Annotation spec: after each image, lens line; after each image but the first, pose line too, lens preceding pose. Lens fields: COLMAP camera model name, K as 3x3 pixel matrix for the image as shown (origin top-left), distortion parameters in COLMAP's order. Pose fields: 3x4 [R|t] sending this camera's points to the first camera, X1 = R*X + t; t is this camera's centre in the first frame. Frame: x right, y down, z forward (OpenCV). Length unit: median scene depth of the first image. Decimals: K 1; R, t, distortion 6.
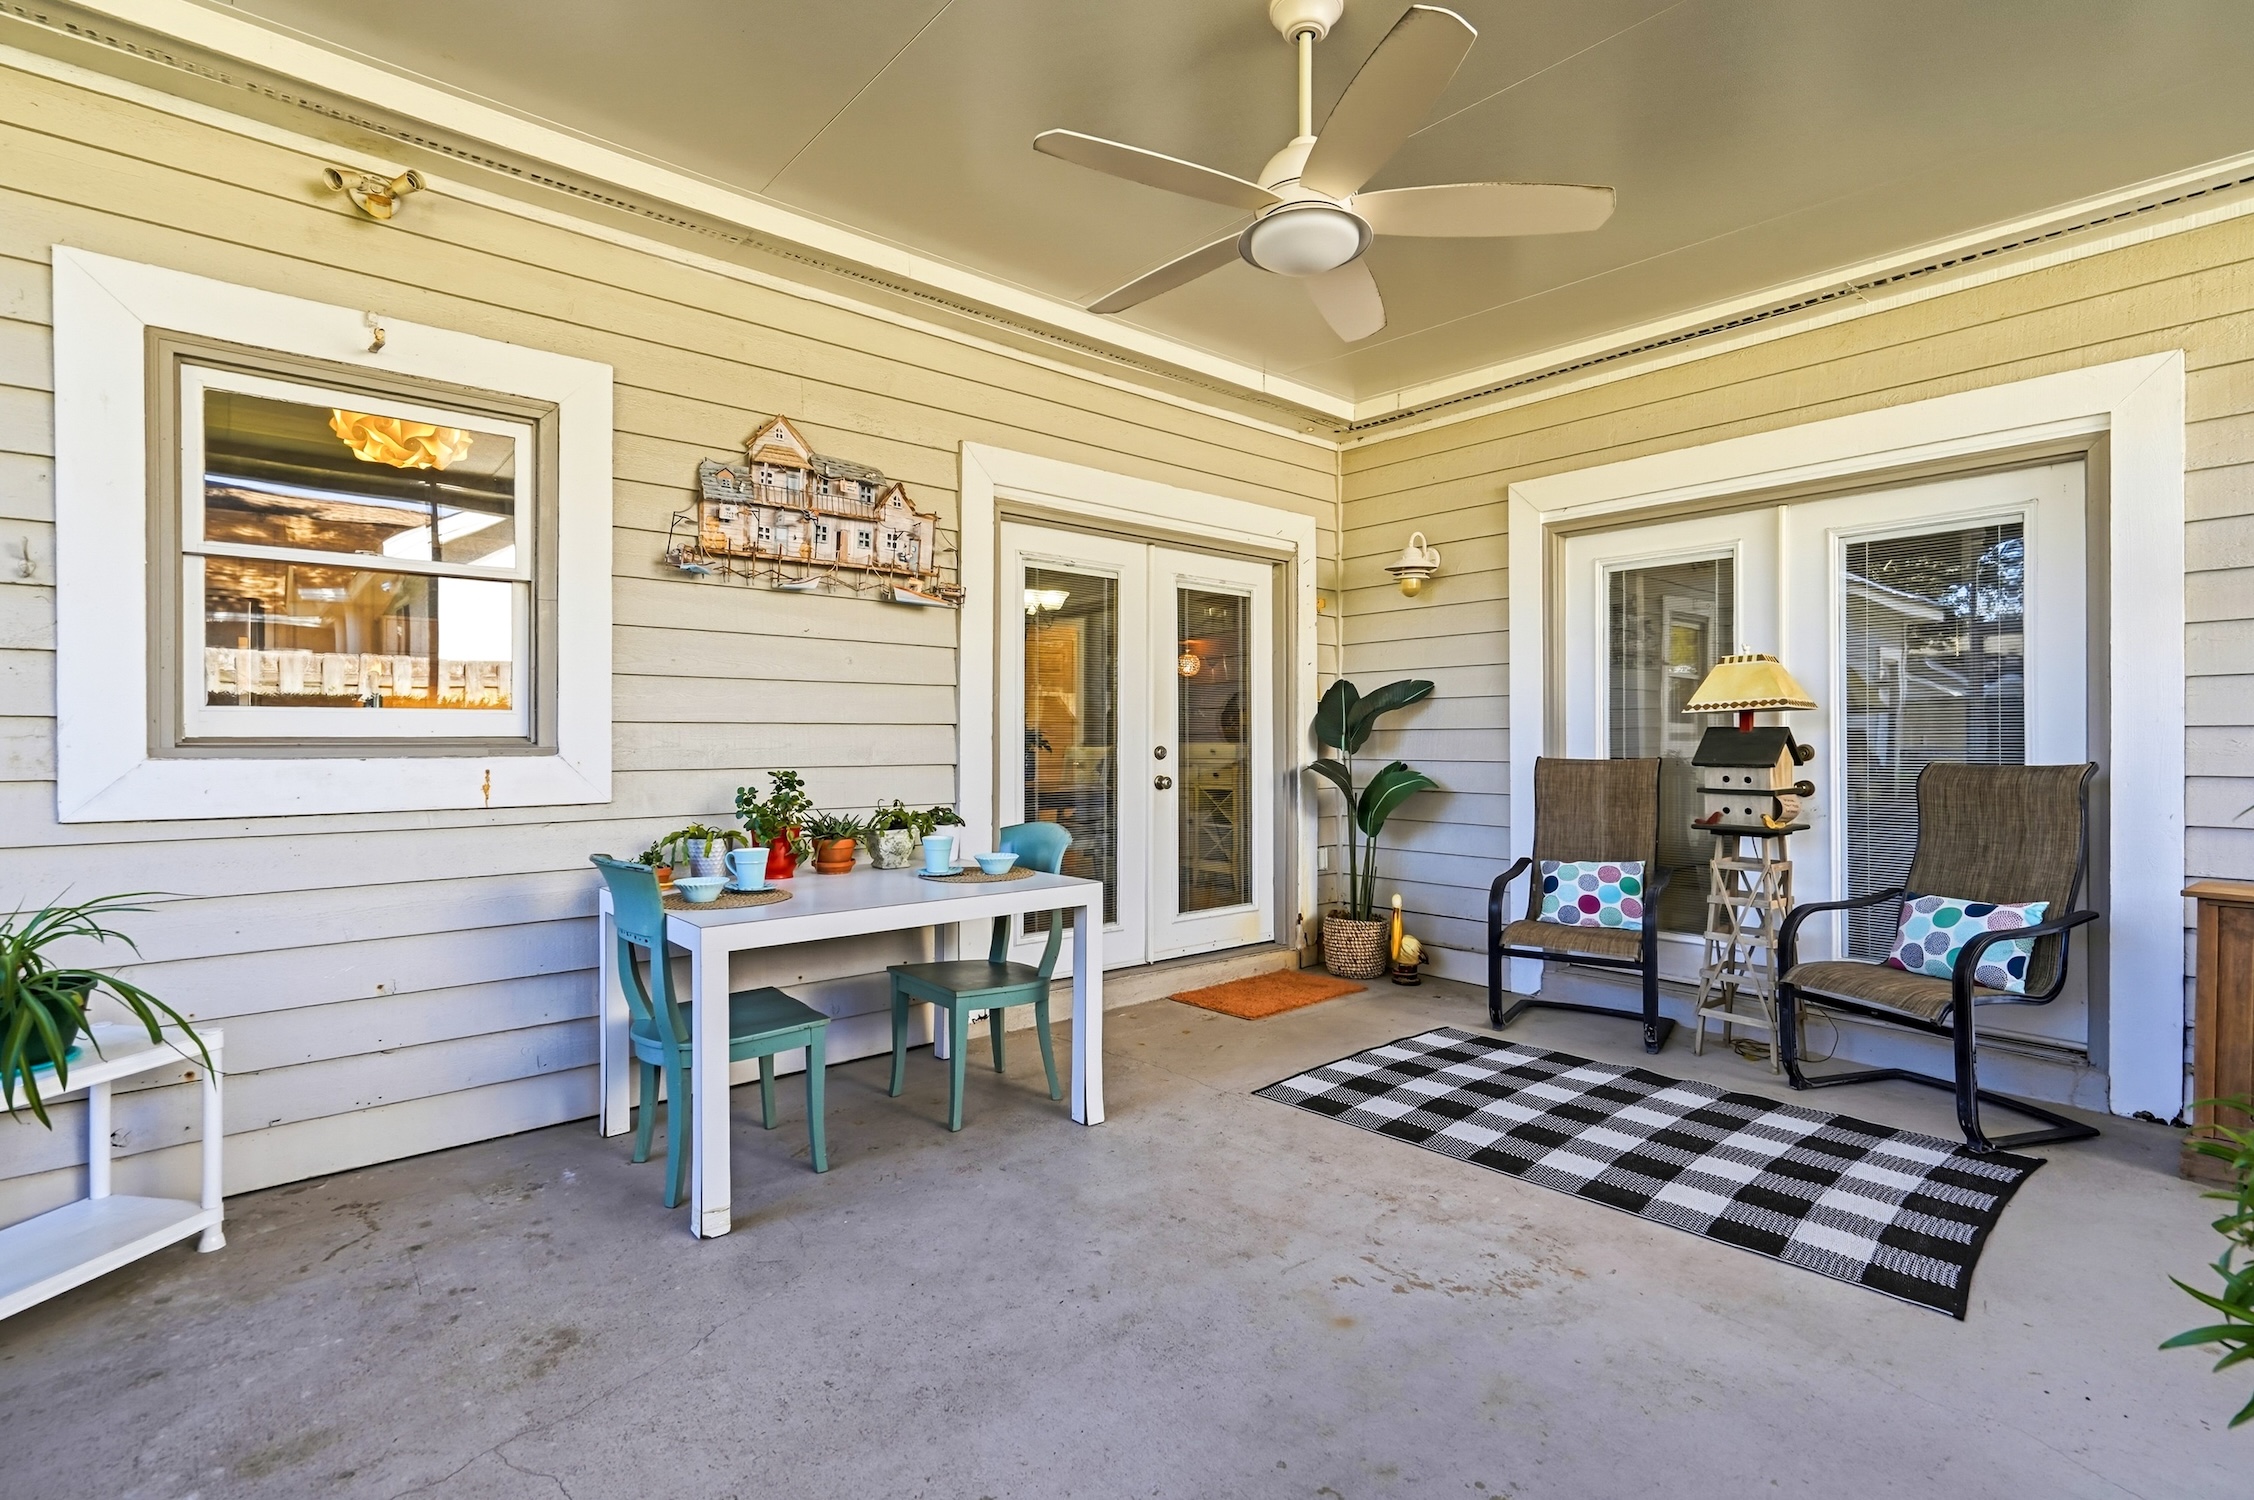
lens RADIAL K [[1057.0, 0, 1116.3], [0, 1057.0, 740.5], [0, 0, 1]] dist [0.003537, 0.000551]
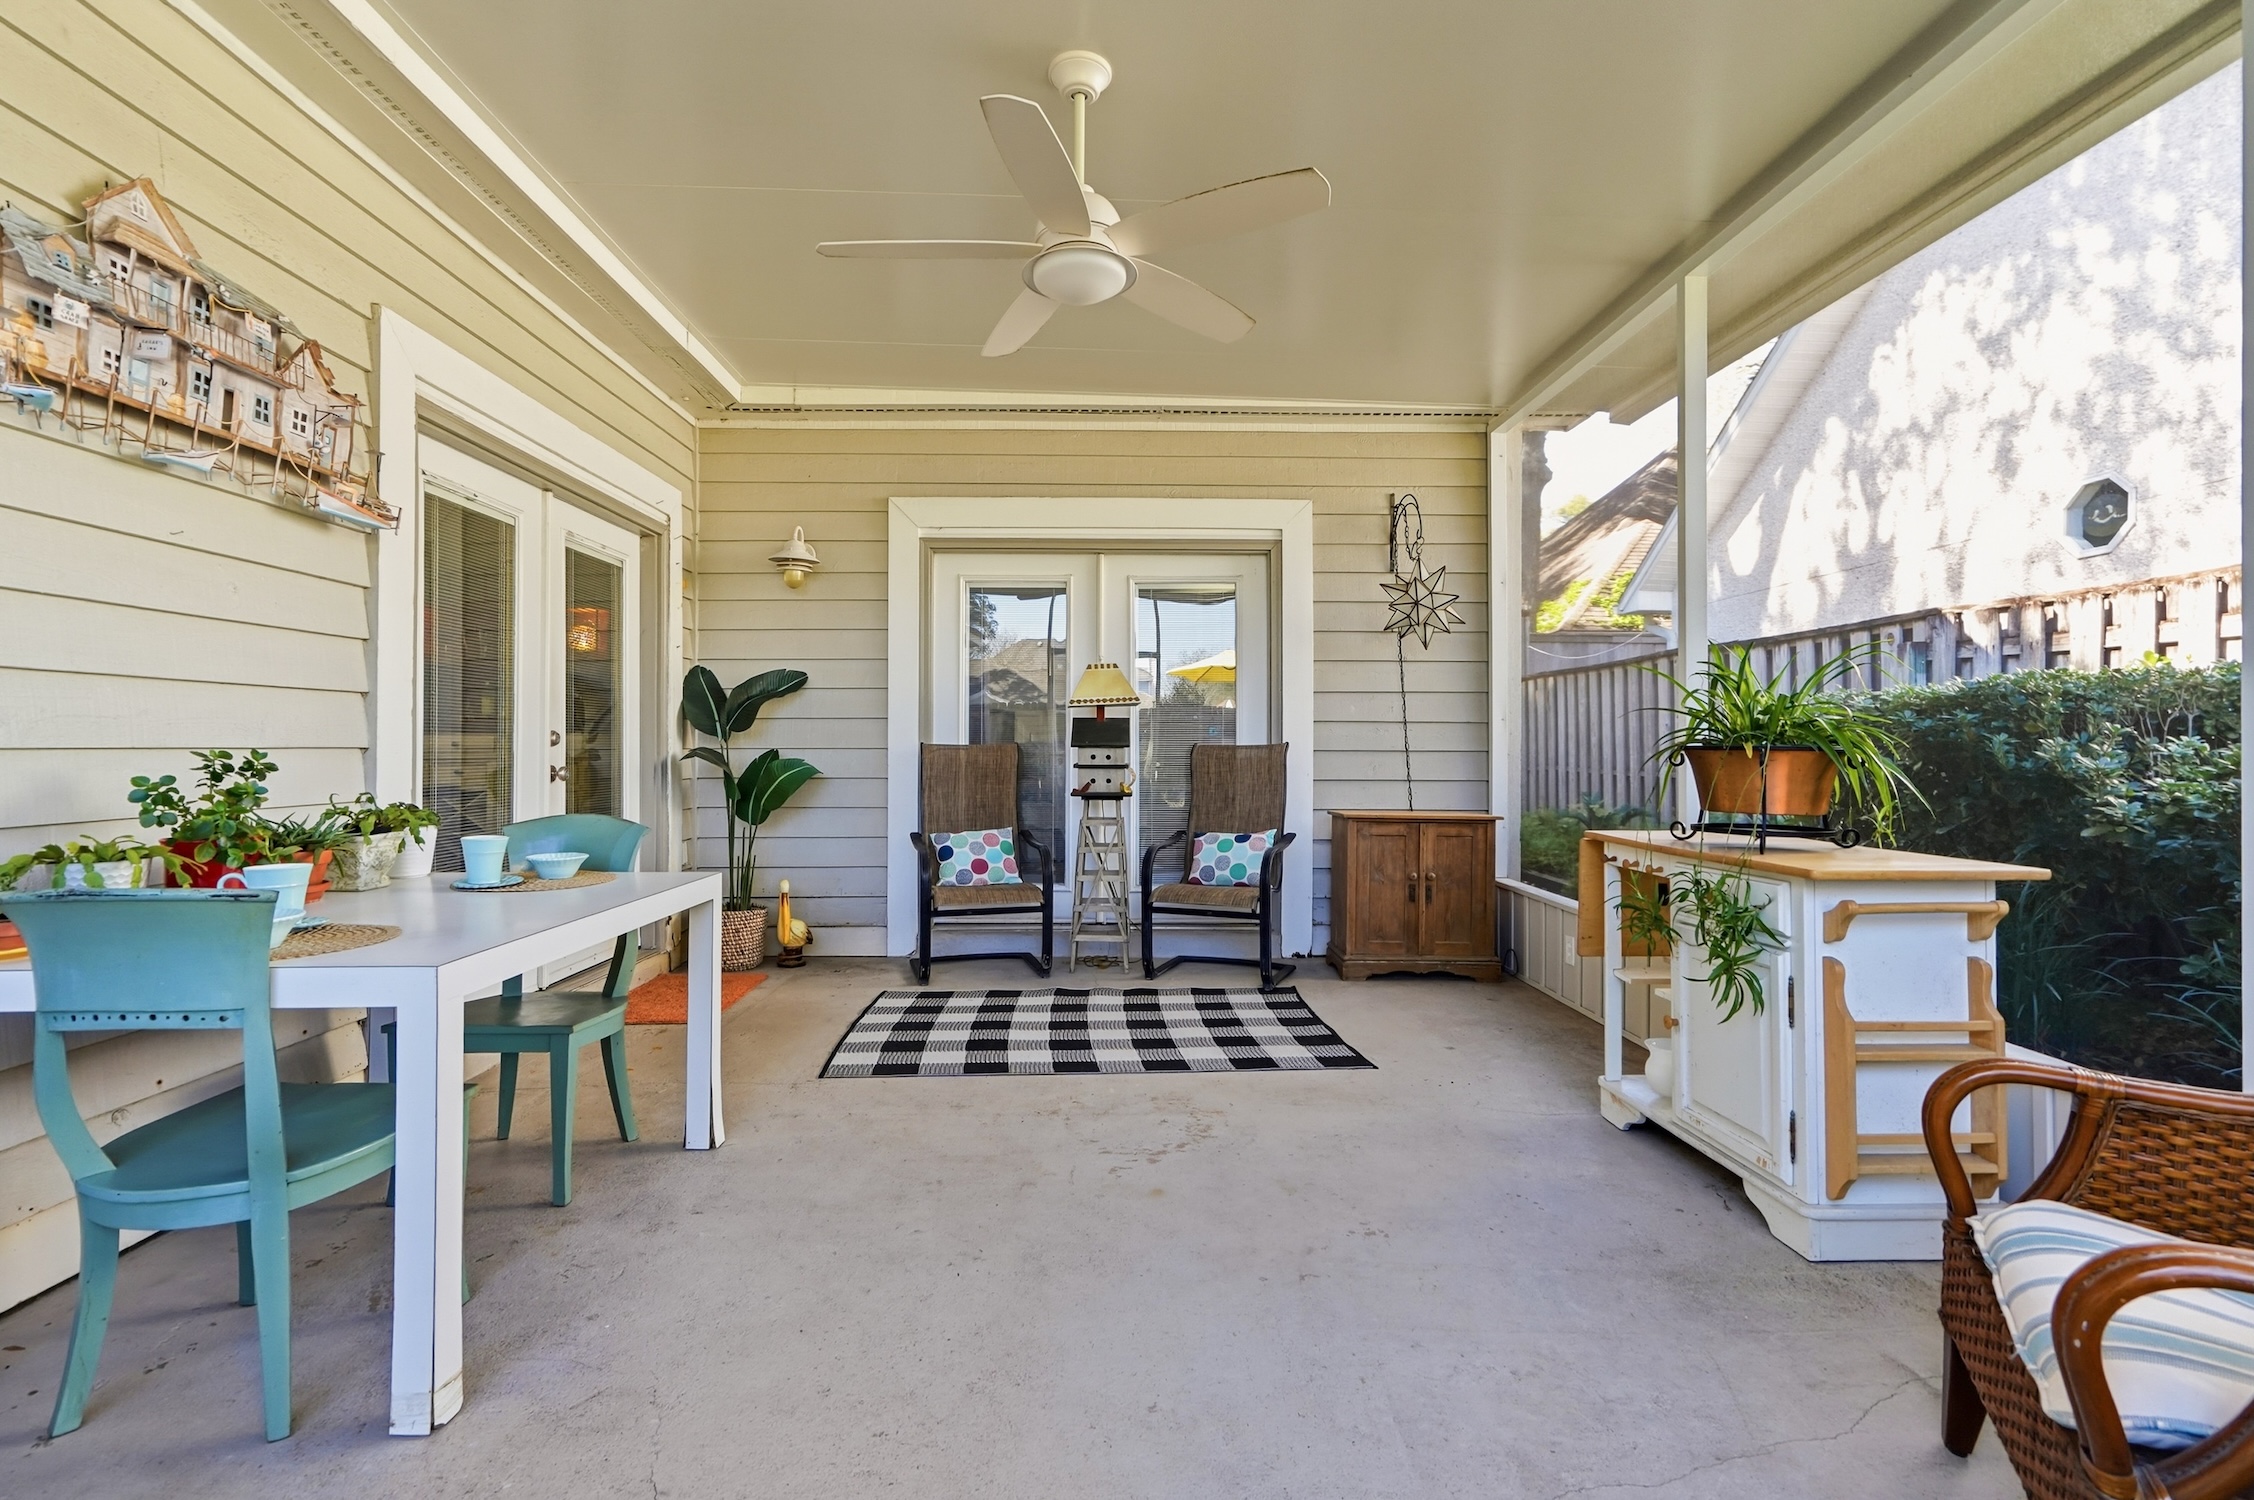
lens RADIAL K [[1040.3, 0, 1128.4], [0, 1040.3, 743.9], [0, 0, 1]] dist [-0.032187, 0.037856]
pose [[0.631478, 0.001543, 0.775392, -0.372778], [-0.000277, 0.999998, -0.001765, 0.021080], [-0.775393, 0.000900, 0.631478, 0.144820]]
